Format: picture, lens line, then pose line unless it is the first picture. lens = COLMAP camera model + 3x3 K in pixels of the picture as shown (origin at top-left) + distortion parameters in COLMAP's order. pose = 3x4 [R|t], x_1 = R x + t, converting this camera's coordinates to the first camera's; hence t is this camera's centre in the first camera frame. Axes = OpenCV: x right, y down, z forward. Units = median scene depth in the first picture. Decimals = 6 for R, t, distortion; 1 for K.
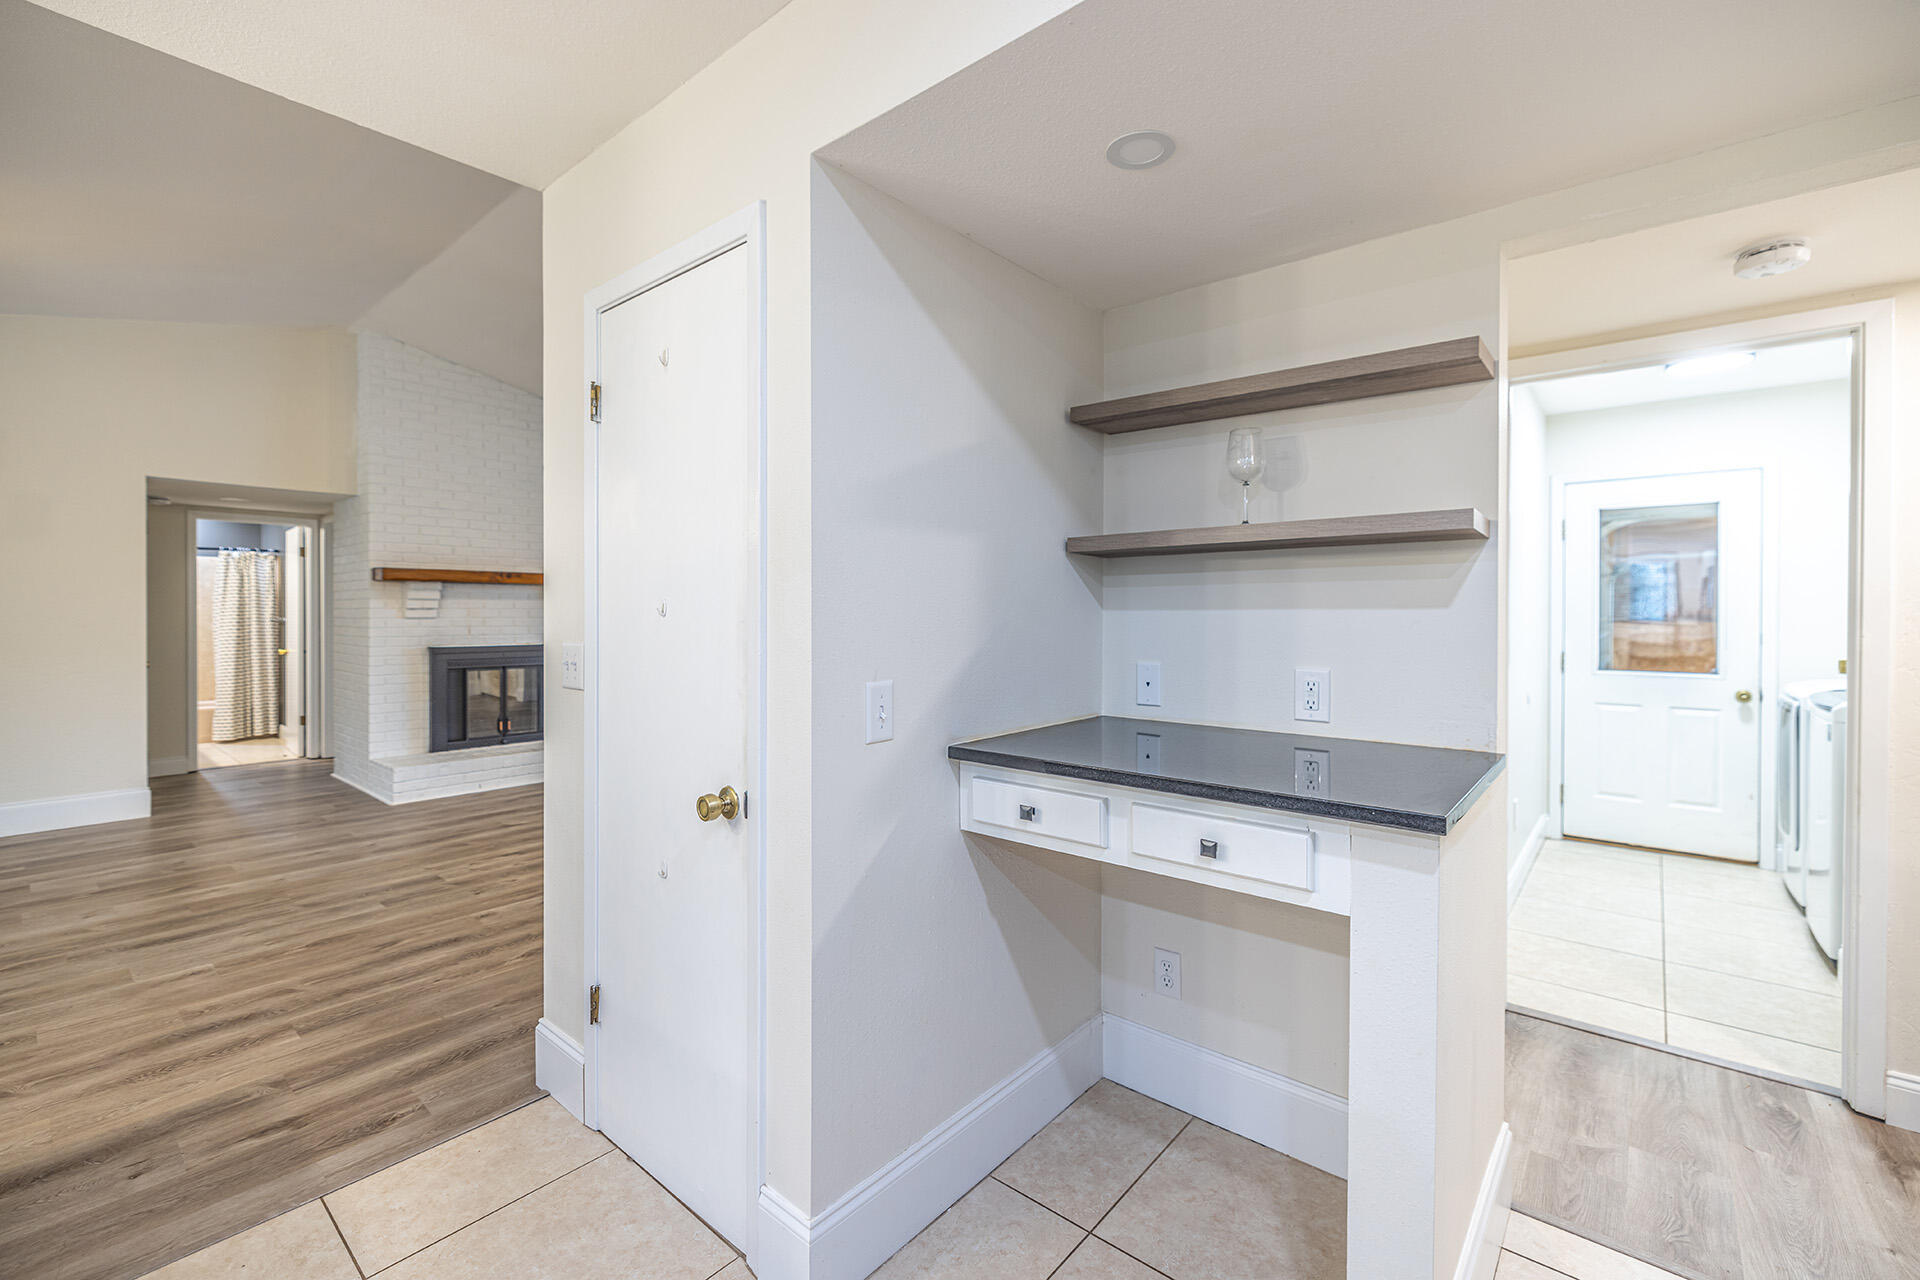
lens RADIAL K [[844.3, 0, 971.0], [0, 844.3, 613.5], [0, 0, 1]] dist [0.003478, -0.000130]
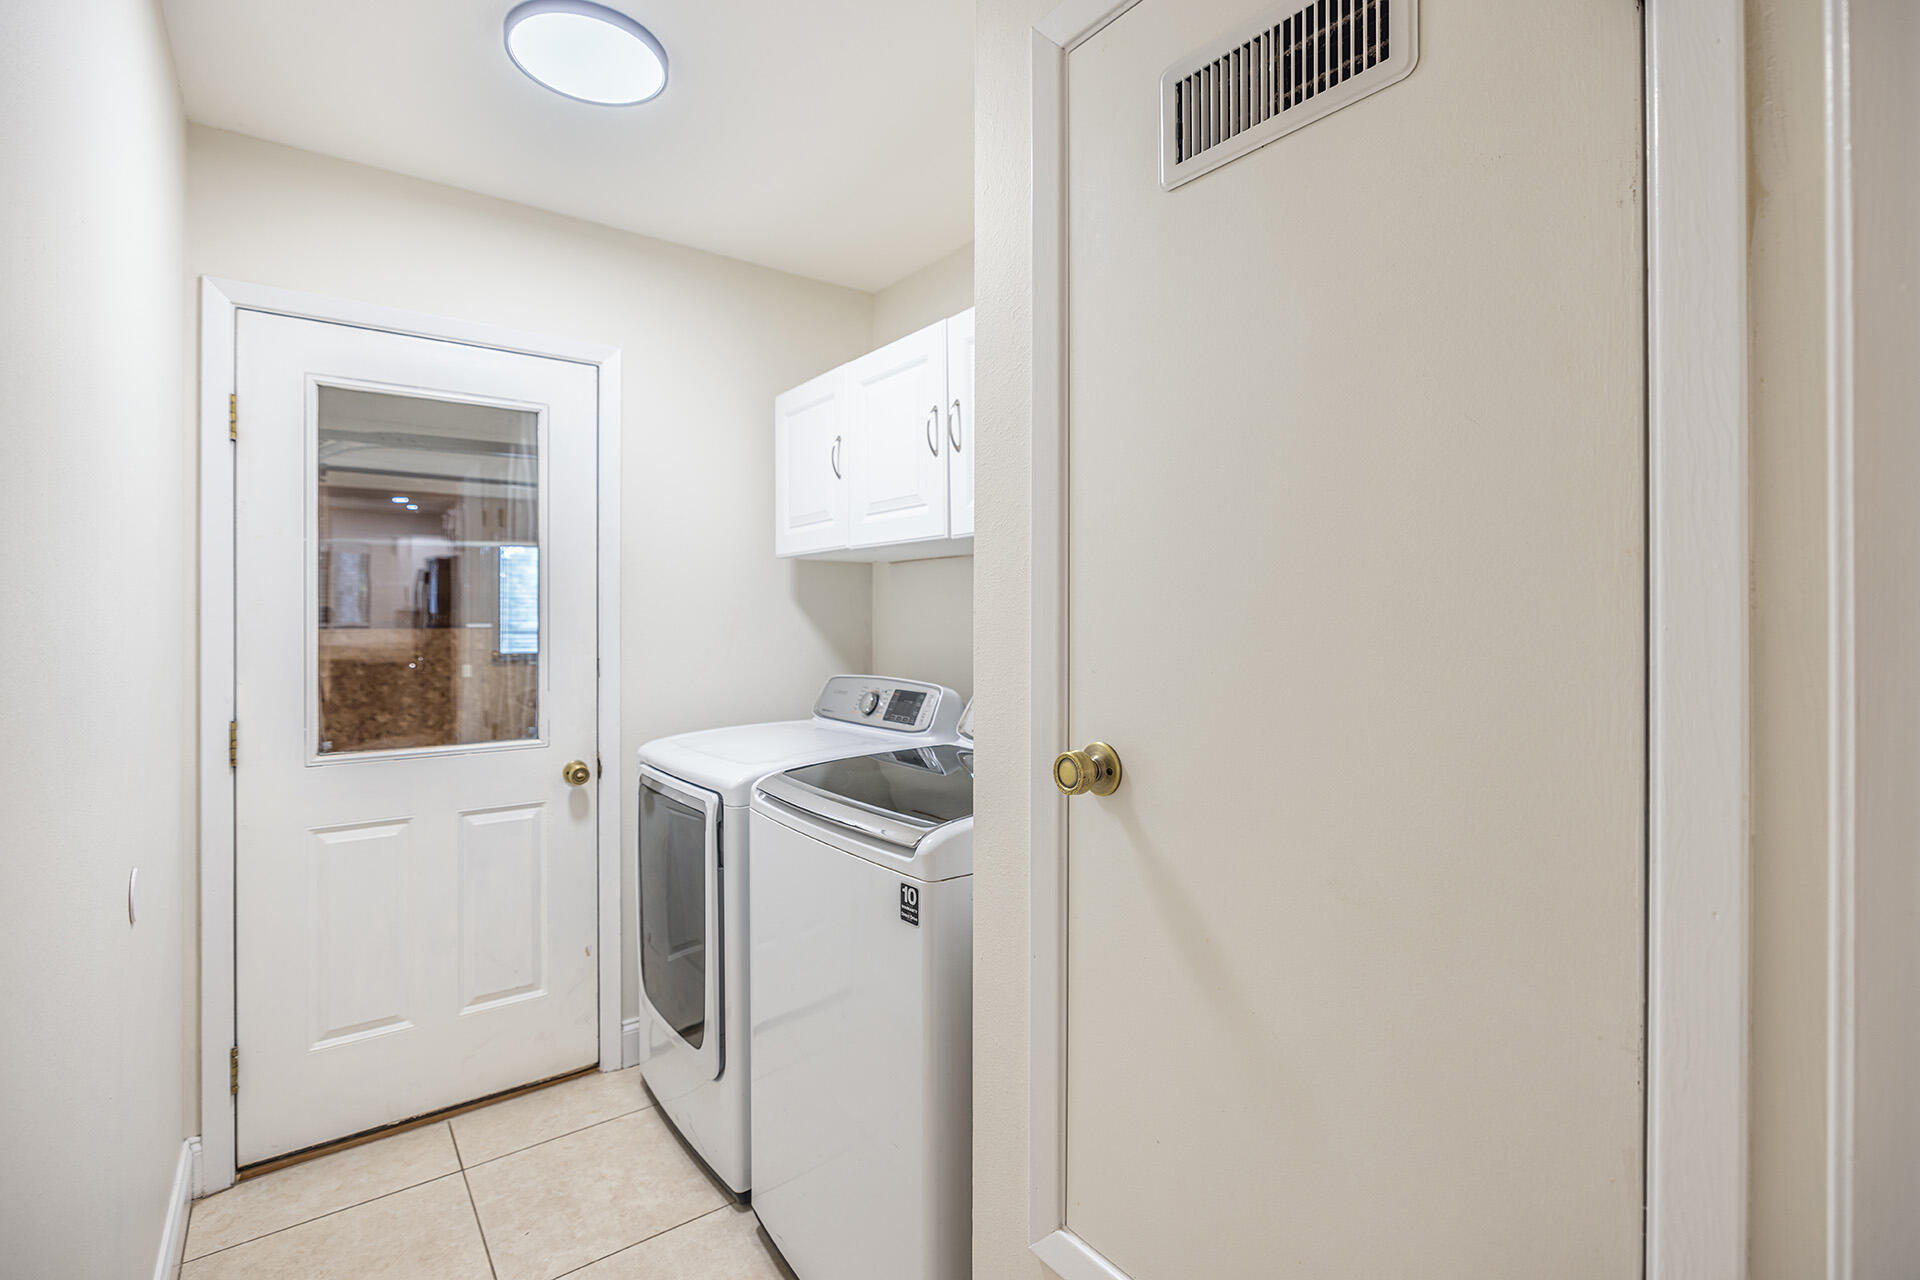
lens RADIAL K [[879.3, 0, 922.5], [0, 879.3, 606.4], [0, 0, 1]] dist [-0.001051, -0.000054]
pose [[0.263295, -0.000563, 0.964715, 0.419268], [0.012405, 0.999919, -0.002802, -0.005728], [-0.964636, 0.012705, 0.263281, 0.628154]]
